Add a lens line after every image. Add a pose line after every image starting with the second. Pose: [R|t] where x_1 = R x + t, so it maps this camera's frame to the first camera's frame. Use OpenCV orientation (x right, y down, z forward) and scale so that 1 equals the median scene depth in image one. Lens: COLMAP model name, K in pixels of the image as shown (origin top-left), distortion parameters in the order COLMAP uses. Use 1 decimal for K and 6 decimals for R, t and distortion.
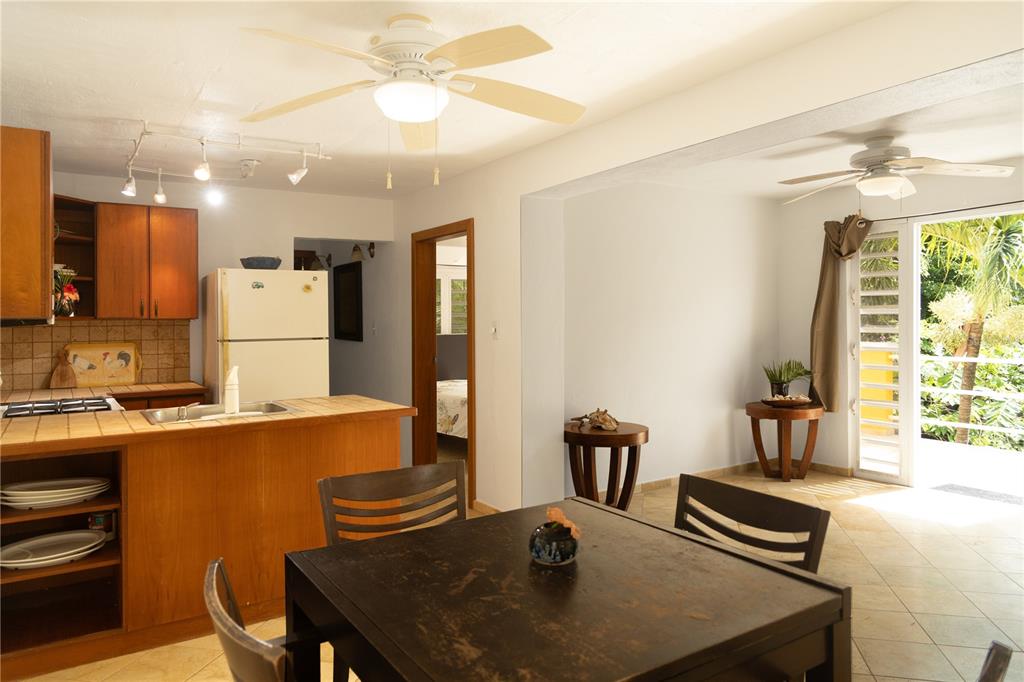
lens RADIAL K [[690.0, 0, 512.0], [0, 690.0, 341.0], [0, 0, 1]] dist [0.000899, 0.002878]
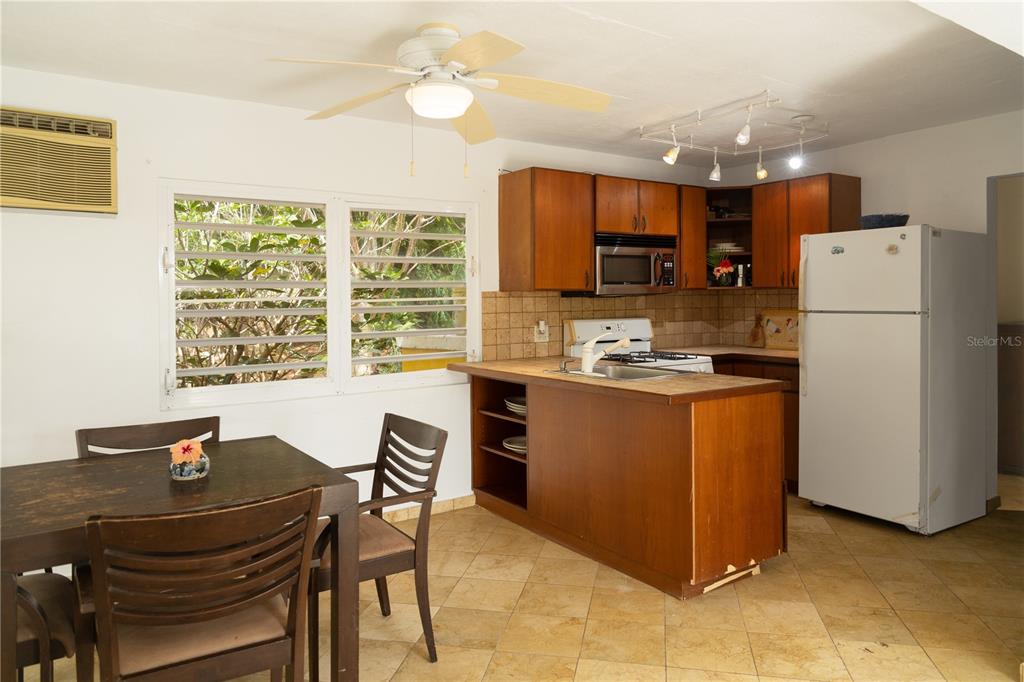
lens RADIAL K [[686.4, 0, 511.8], [0, 686.4, 313.6], [0, 0, 1]] dist [0.000978, 0.000557]
pose [[0.026742, 0.037999, -0.998920, 0.503873], [-0.017402, 0.999144, 0.037542, -0.025279], [0.999491, 0.016380, 0.027381, 0.557666]]
